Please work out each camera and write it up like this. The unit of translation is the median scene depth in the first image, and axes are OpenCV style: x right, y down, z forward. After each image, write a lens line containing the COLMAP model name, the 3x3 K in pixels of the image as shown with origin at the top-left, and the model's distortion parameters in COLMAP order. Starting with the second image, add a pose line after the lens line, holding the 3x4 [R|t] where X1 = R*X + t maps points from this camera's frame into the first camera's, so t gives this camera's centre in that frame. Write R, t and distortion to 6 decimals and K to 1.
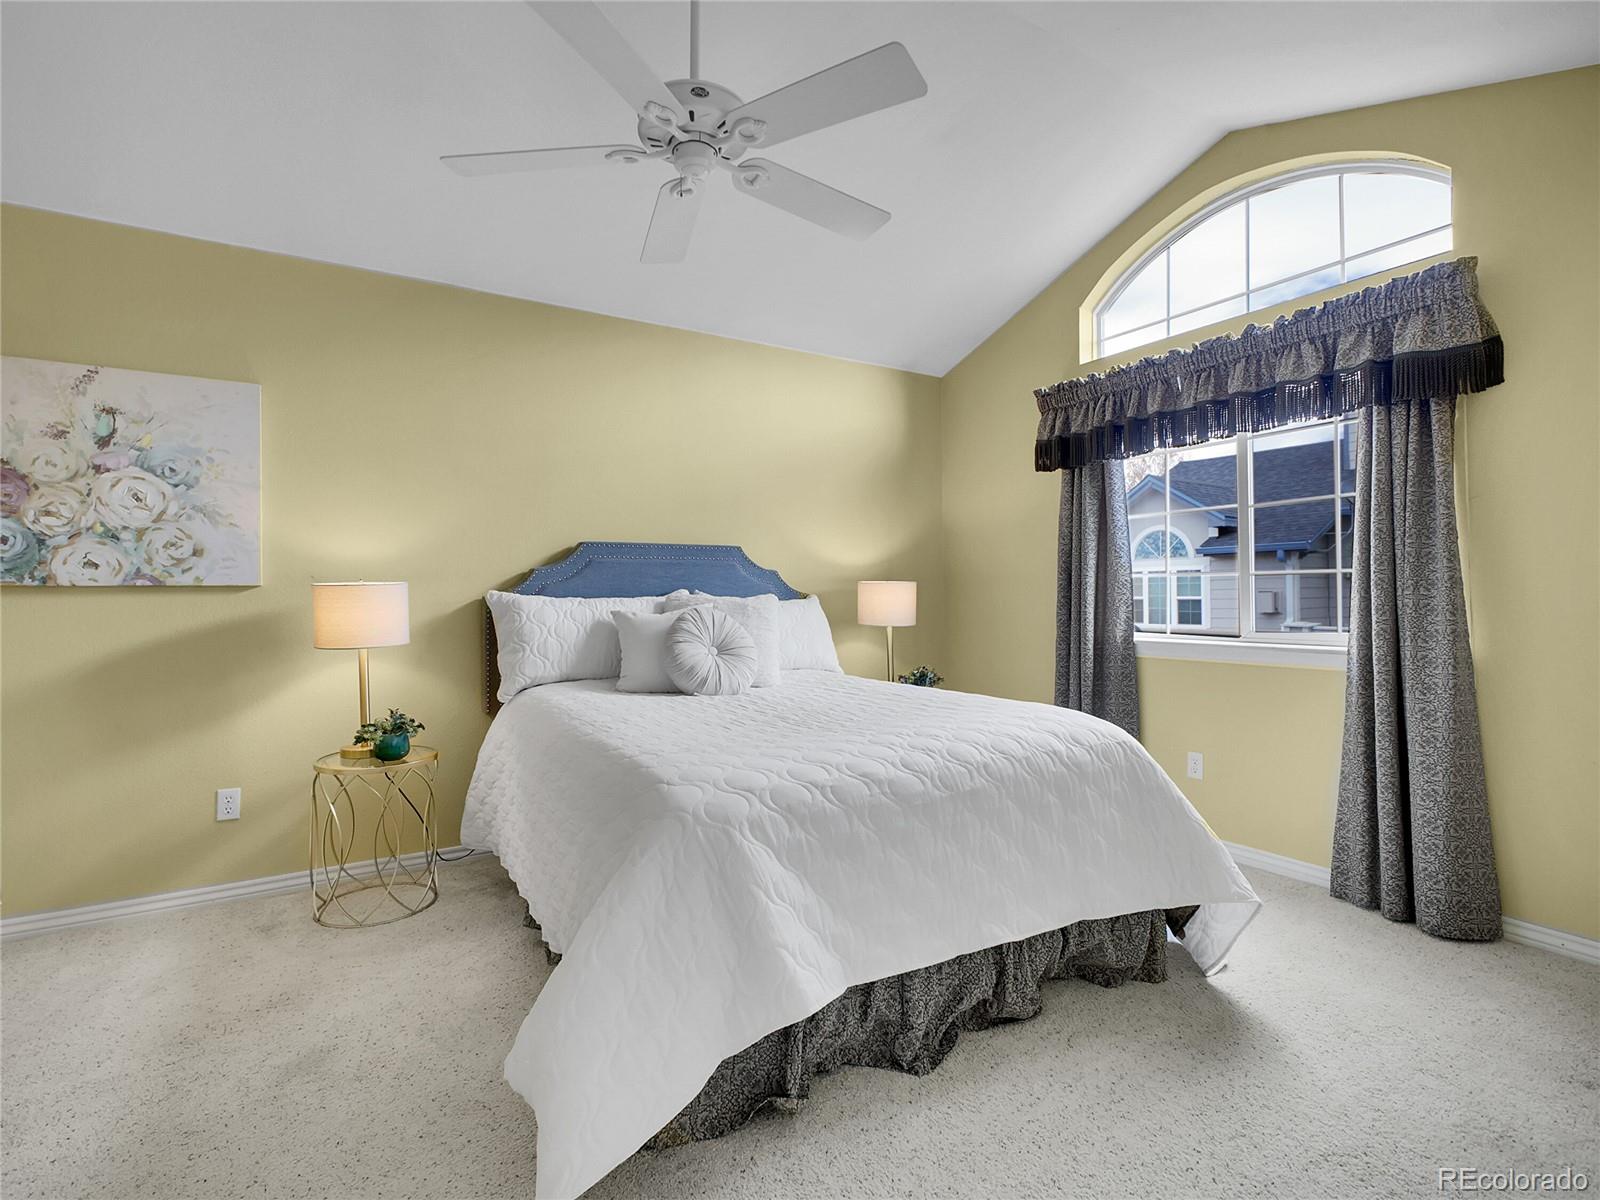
lens RADIAL K [[779.2, 0, 801.1], [0, 779.2, 594.9], [0, 0, 1]] dist [0.000726, 0.000175]
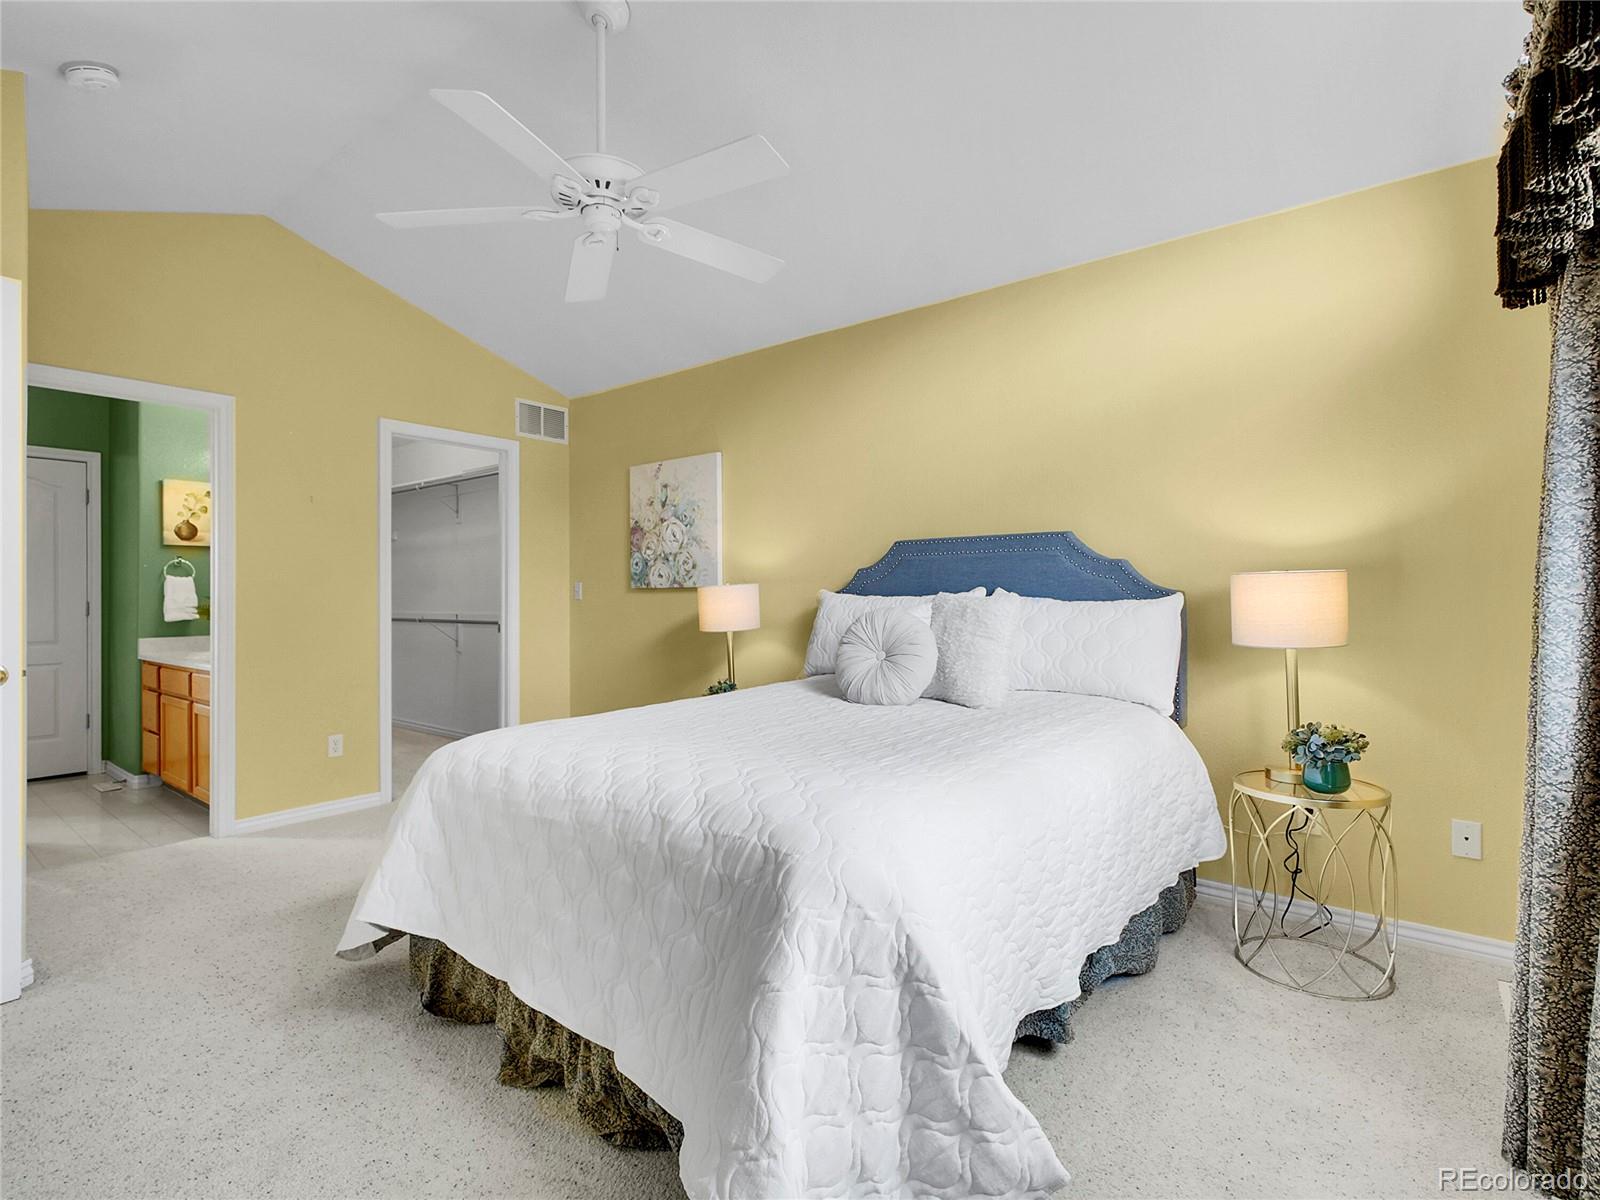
lens RADIAL K [[779.2, 0, 801.1], [0, 779.2, 594.9], [0, 0, 1]] dist [0.000726, 0.000175]
pose [[0.322259, 0.000789, -0.946651, 0.816102], [-0.000038, 1.000000, 0.000821, 0.002215], [0.946652, -0.000229, 0.322259, 0.717833]]
